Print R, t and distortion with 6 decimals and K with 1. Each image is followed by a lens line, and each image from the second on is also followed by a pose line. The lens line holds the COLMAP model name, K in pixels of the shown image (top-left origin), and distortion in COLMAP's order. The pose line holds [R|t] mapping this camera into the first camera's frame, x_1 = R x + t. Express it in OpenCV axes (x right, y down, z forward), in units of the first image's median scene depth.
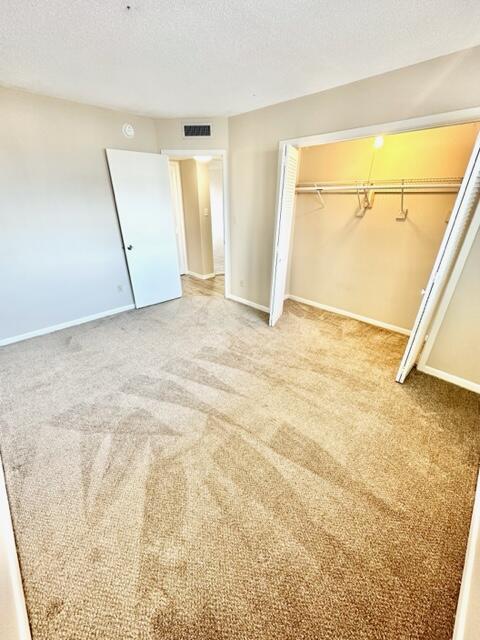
lens RADIAL K [[254.0, 0, 240.0], [0, 254.0, 321.0], [0, 0, 1]] dist [-0.003612, 0.001095]
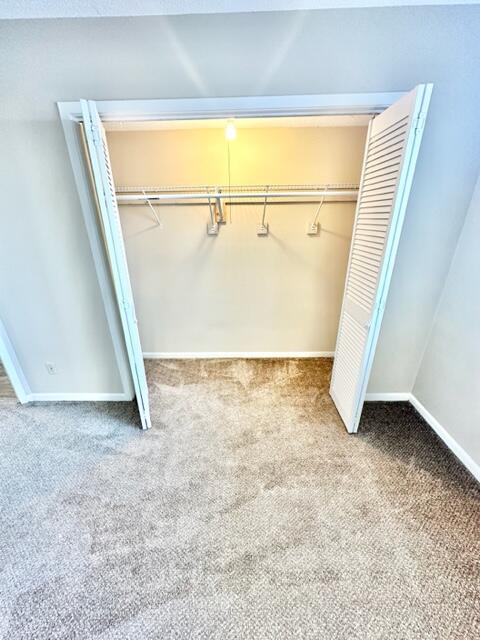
lens RADIAL K [[254.0, 0, 239.2], [0, 254.0, 318.9], [0, 0, 1]] dist [-0.003612, 0.001095]
pose [[0.714050, -0.290539, 0.636961, -0.024708], [0.322719, 0.943990, 0.068809, -0.202899], [-0.621277, 0.156427, 0.767819, 0.413827]]
